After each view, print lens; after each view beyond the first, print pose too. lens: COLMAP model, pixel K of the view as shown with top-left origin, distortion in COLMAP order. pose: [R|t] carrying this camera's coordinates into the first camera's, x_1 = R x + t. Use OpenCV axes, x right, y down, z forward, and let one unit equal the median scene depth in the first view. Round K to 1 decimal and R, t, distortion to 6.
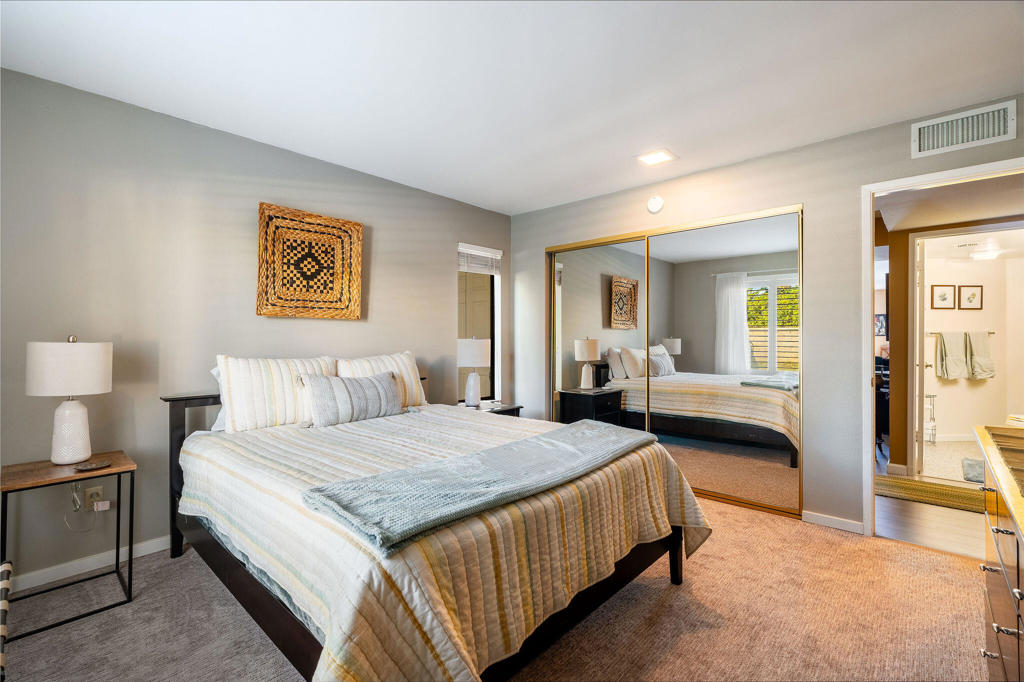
lens RADIAL K [[460.0, 0, 512.1], [0, 460.0, 339.4], [0, 0, 1]] dist [-0.003067, 0.001578]
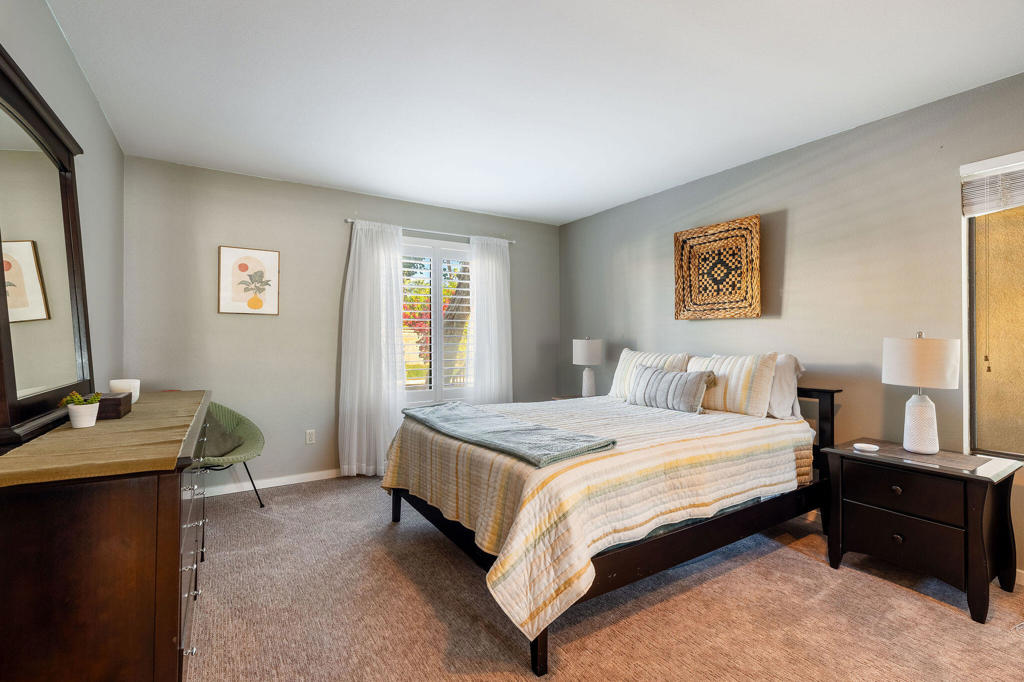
lens RADIAL K [[460.0, 0, 512.1], [0, 460.0, 339.4], [0, 0, 1]] dist [-0.003067, 0.001578]
pose [[-0.260315, 0.003770, -0.965516, 0.749173], [0.002096, 0.999992, 0.003339, -0.001503], [0.965521, -0.001155, -0.260321, 0.801804]]
